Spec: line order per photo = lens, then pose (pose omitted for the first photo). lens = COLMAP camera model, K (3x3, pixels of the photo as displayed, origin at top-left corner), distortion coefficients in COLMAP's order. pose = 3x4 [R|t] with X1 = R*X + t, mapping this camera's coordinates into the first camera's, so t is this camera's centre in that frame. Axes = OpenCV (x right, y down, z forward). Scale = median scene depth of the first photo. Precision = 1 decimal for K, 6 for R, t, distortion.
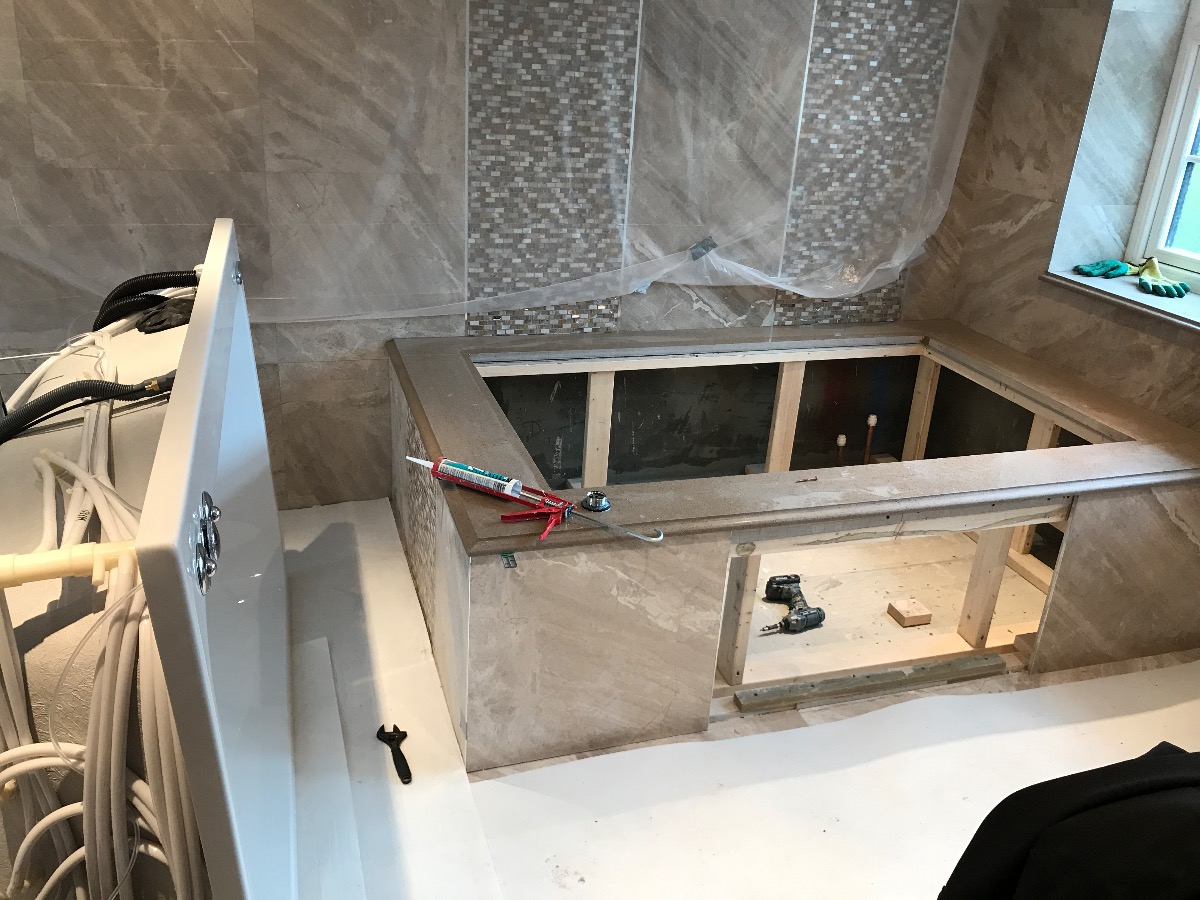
lens RADIAL K [[981.9, 0, 597.7], [0, 981.9, 448.8], [0, 0, 1]] dist [0.035075, -0.036978]
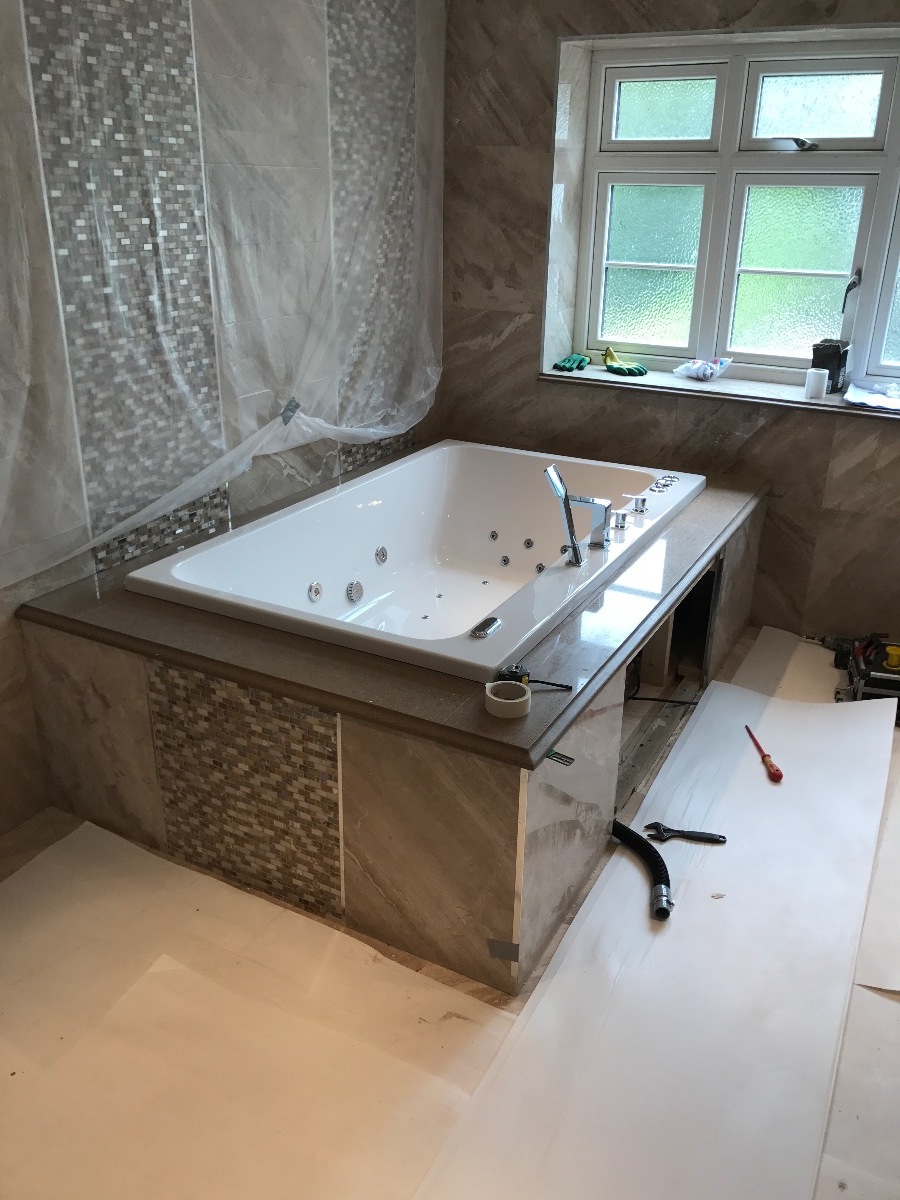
lens RADIAL K [[981.9, 0, 457.5], [0, 981.9, 603.9], [0, 0, 1]] dist [0.035075, -0.036978]
pose [[0.722212, -0.317041, 0.614731, -0.431583], [0.297539, 0.944731, 0.137674, -0.115239], [-0.624404, 0.083477, 0.776628, 0.188934]]
